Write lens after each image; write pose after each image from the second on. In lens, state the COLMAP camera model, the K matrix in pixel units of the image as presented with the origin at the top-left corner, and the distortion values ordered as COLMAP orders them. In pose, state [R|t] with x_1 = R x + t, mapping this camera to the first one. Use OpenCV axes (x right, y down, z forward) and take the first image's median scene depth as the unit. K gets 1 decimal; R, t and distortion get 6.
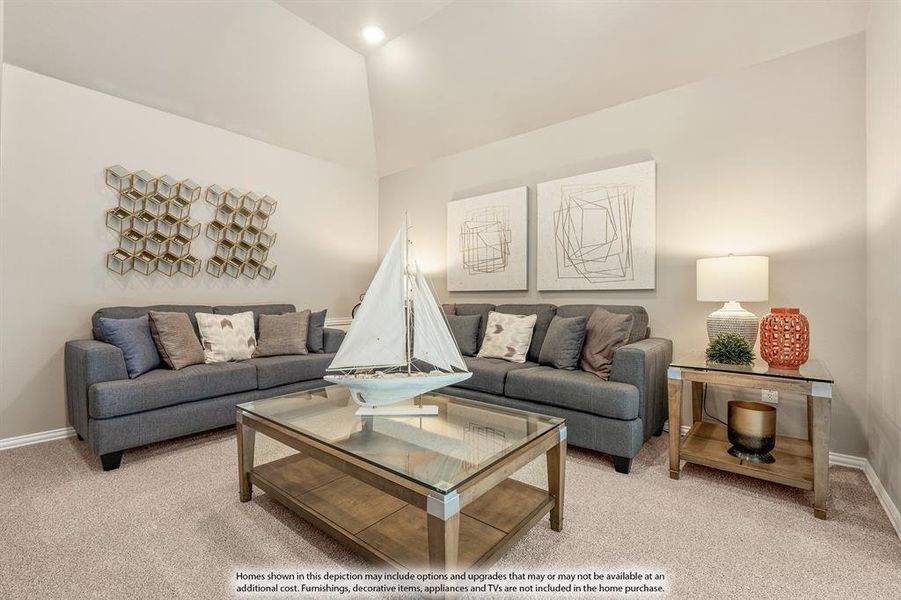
lens RADIAL K [[388.3, 0, 450.5], [0, 388.3, 300.0], [0, 0, 1]] dist [0.000294, 0.000307]
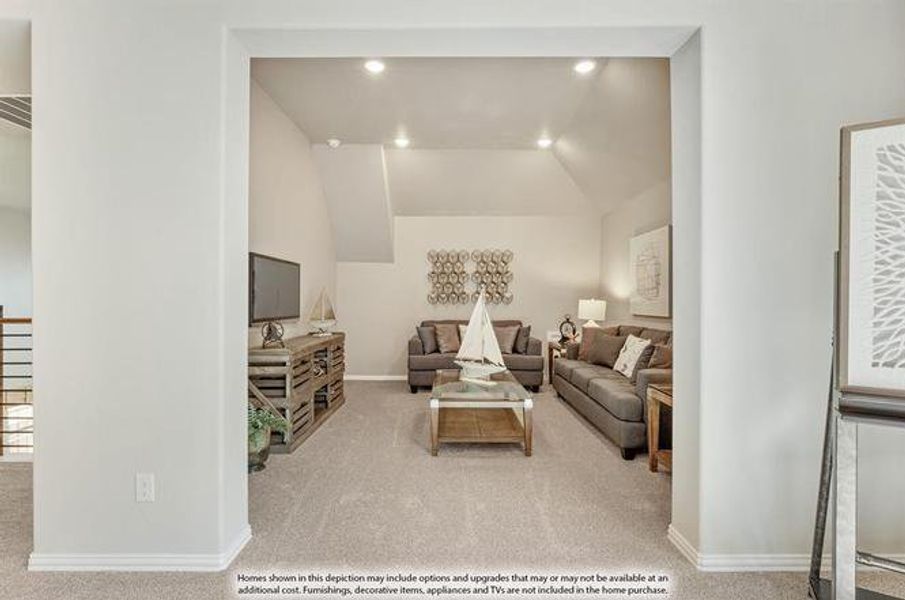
lens RADIAL K [[440.6, 0, 452.5], [0, 440.6, 300.0], [0, 0, 1]] dist [0.000208, 0.000013]
pose [[0.636902, 0.005693, -0.770923, 0.952299], [-0.004743, 0.999983, 0.003466, -0.093936], [0.770930, 0.001449, 0.636918, -0.366244]]
